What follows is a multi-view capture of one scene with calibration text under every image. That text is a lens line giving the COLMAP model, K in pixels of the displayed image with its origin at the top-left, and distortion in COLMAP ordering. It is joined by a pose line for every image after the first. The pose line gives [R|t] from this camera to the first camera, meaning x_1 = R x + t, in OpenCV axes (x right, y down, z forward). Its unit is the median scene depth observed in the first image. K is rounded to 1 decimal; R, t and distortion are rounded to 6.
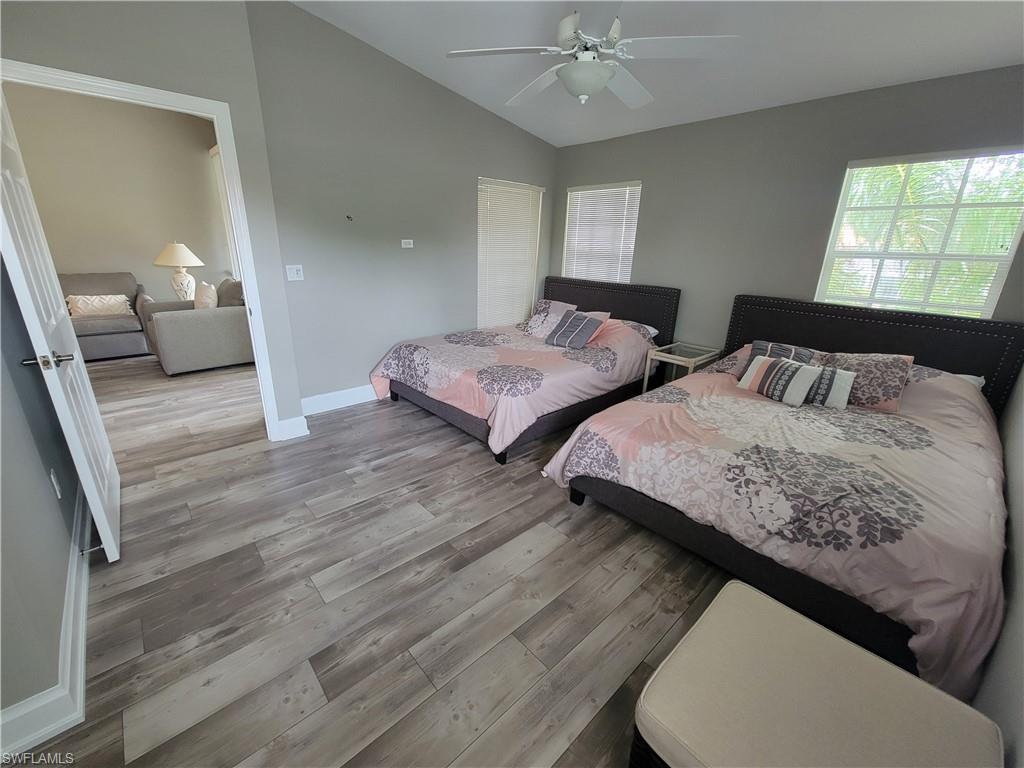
lens RADIAL K [[418.6, 0, 506.9], [0, 418.6, 383.4], [0, 0, 1]] dist [-0.003317, 0.000445]
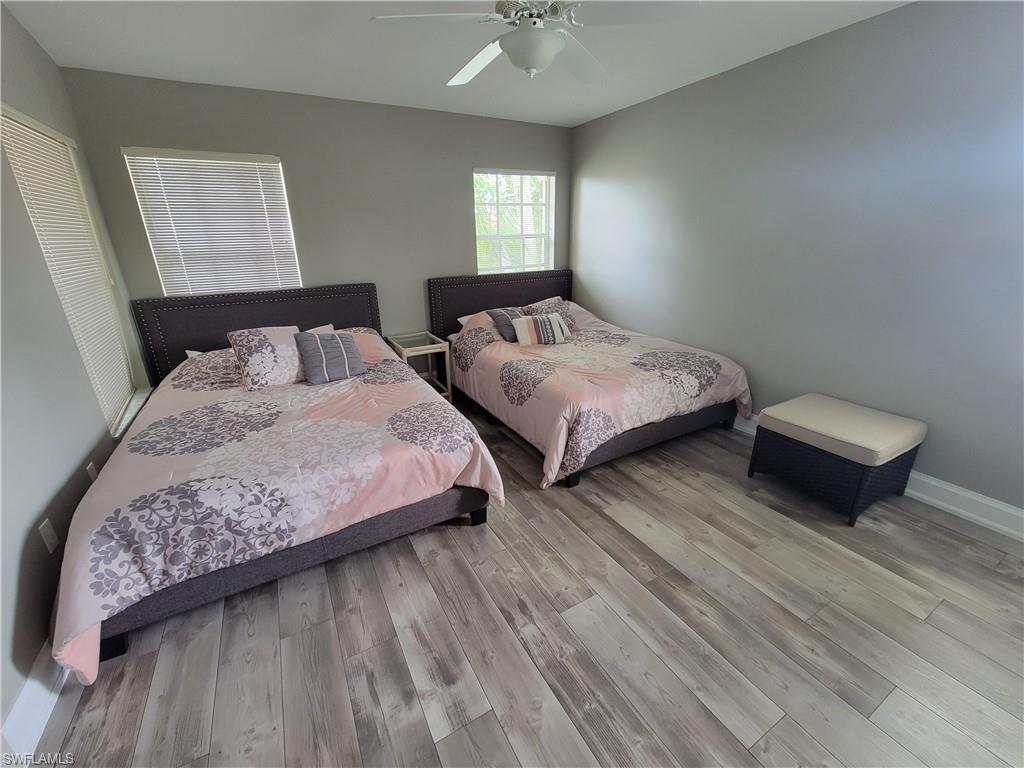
lens RADIAL K [[418.6, 0, 507.5], [0, 418.6, 381.9], [0, 0, 1]] dist [-0.003317, 0.000445]
pose [[0.225611, -0.351761, 0.908495, -0.723489], [0.334121, 0.903917, 0.267014, -0.277795], [-0.915130, 0.243306, 0.321464, 0.755472]]
